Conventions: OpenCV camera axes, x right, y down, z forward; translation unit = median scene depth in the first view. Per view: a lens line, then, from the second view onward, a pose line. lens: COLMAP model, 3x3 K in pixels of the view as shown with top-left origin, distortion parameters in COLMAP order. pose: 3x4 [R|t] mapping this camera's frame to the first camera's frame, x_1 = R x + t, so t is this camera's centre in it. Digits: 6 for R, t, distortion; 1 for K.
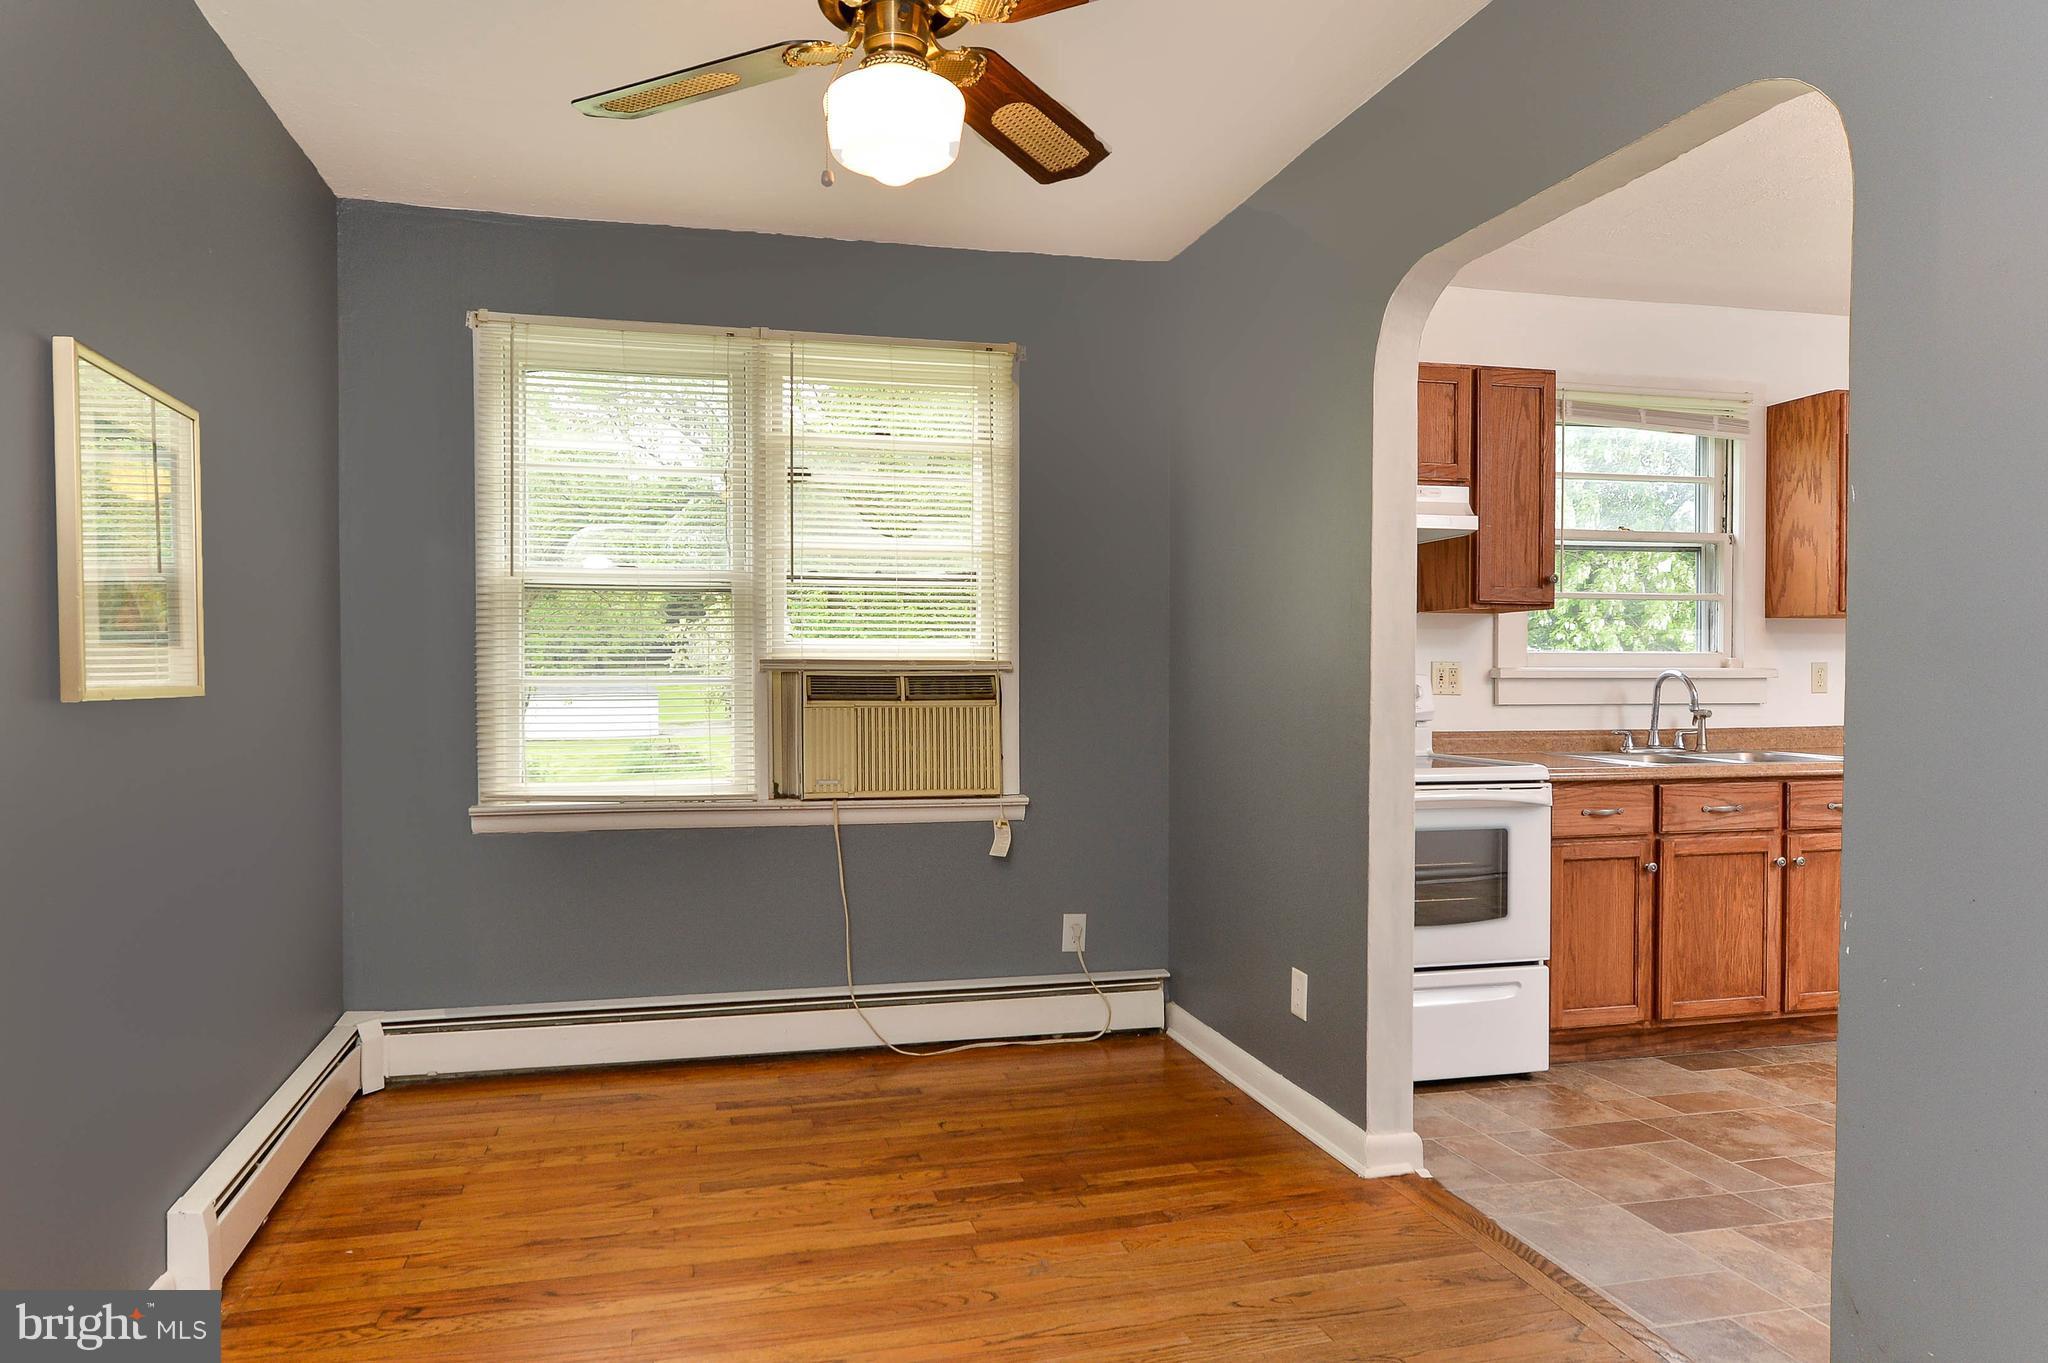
lens RADIAL K [[1278.1, 0, 911.9], [0, 1278.1, 691.0], [0, 0, 1]] dist [-0.001626, -0.001769]
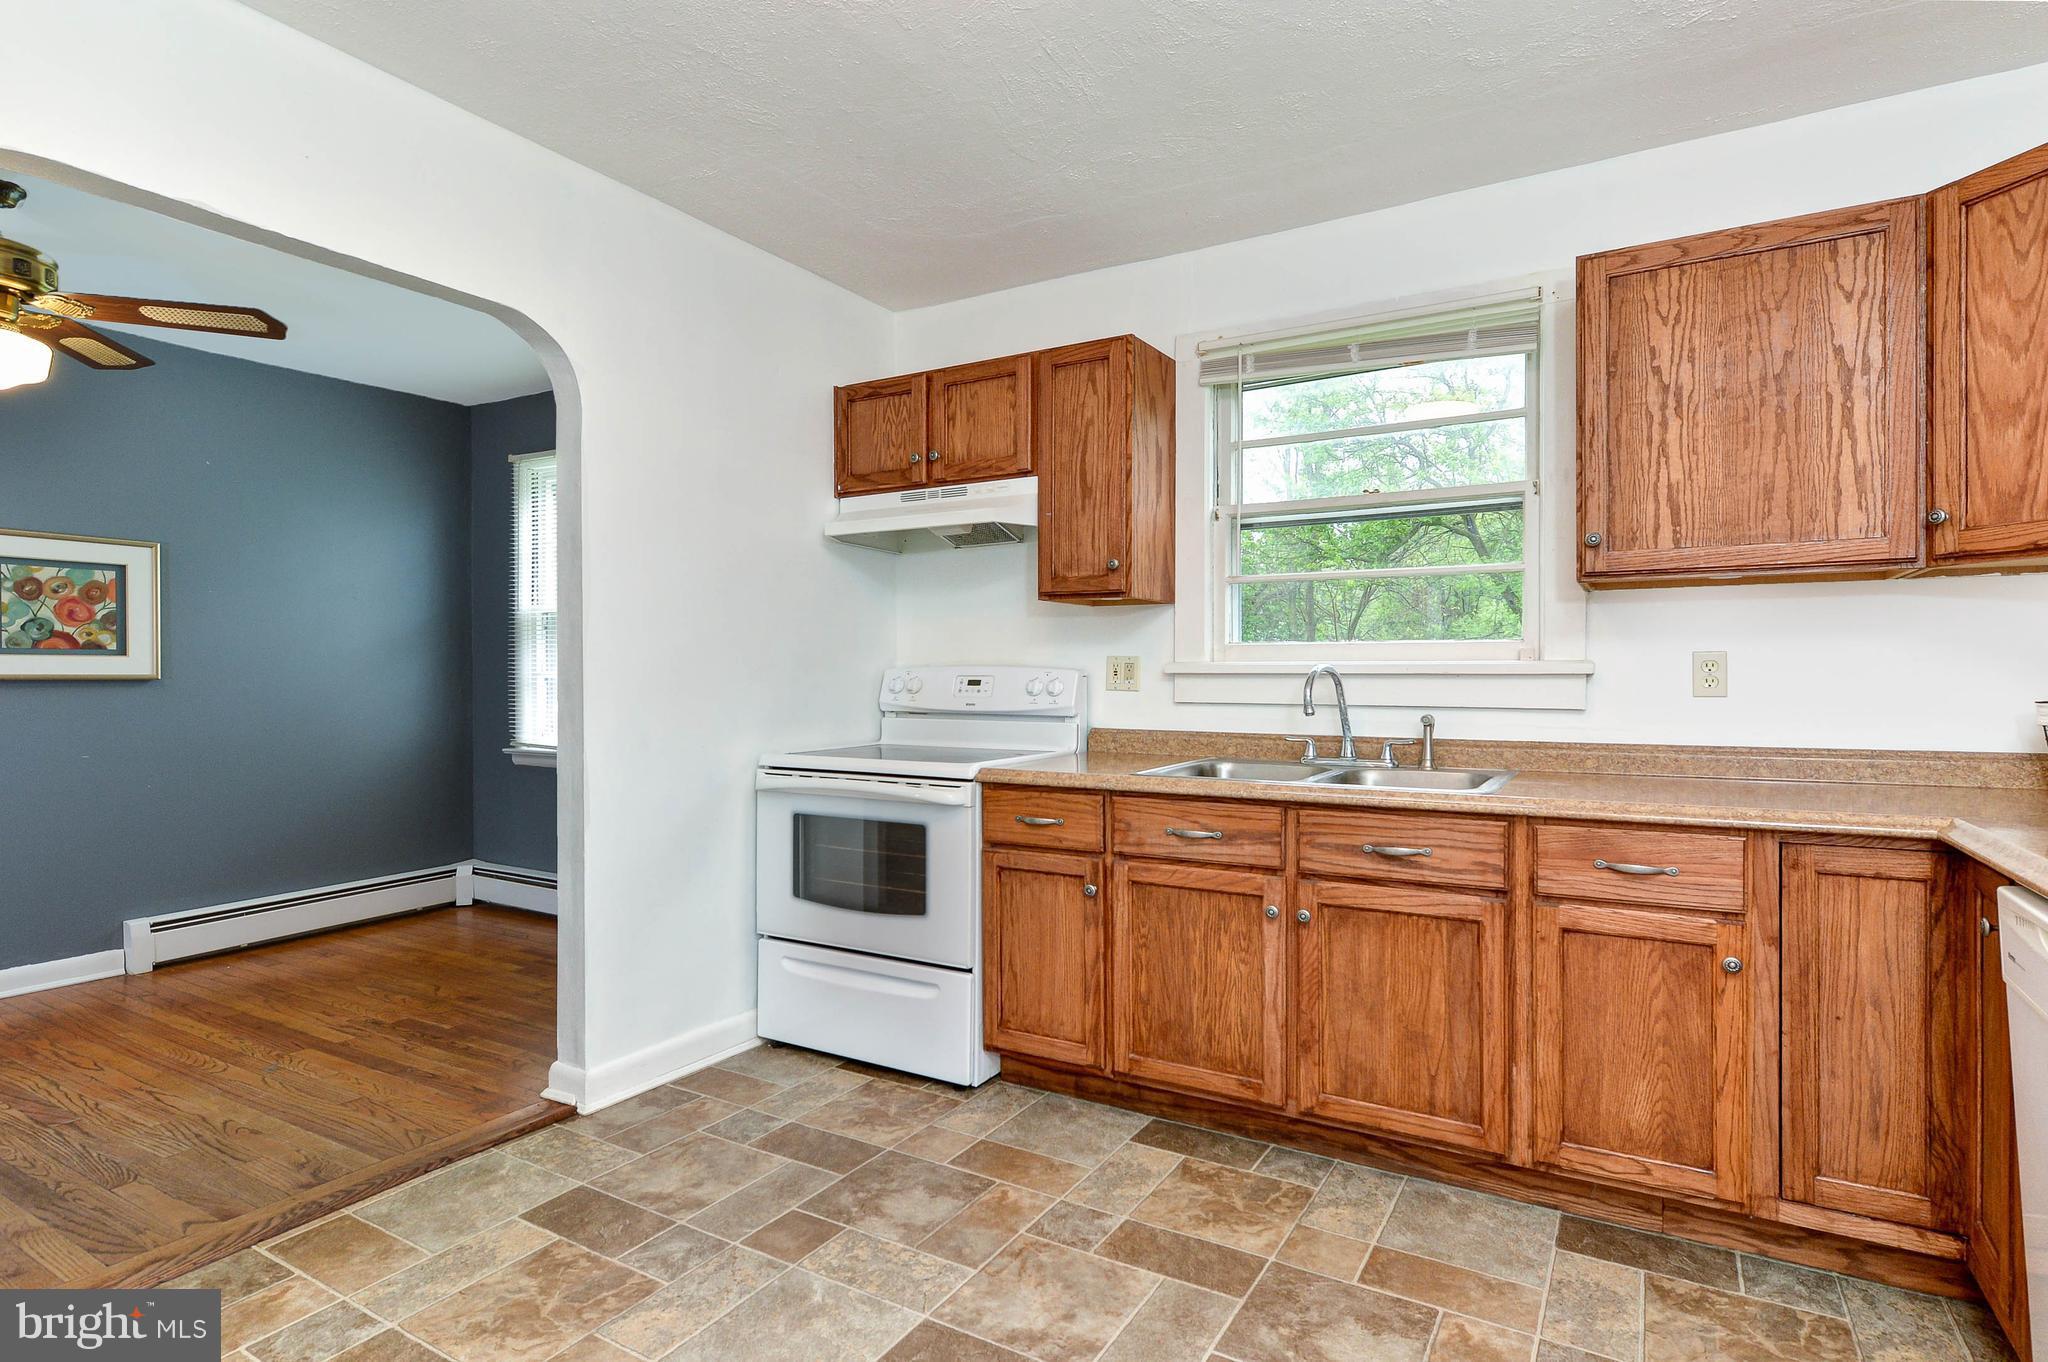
lens RADIAL K [[979.8, 0, 1093.4], [0, 979.8, 673.0], [0, 0, 1]] dist [-0.000032, 0.000052]
pose [[0.753526, 0.002321, -0.657414, 1.009746], [-0.009810, 0.999922, -0.007713, -0.004821], [0.657345, 0.012261, 0.753490, 0.491738]]
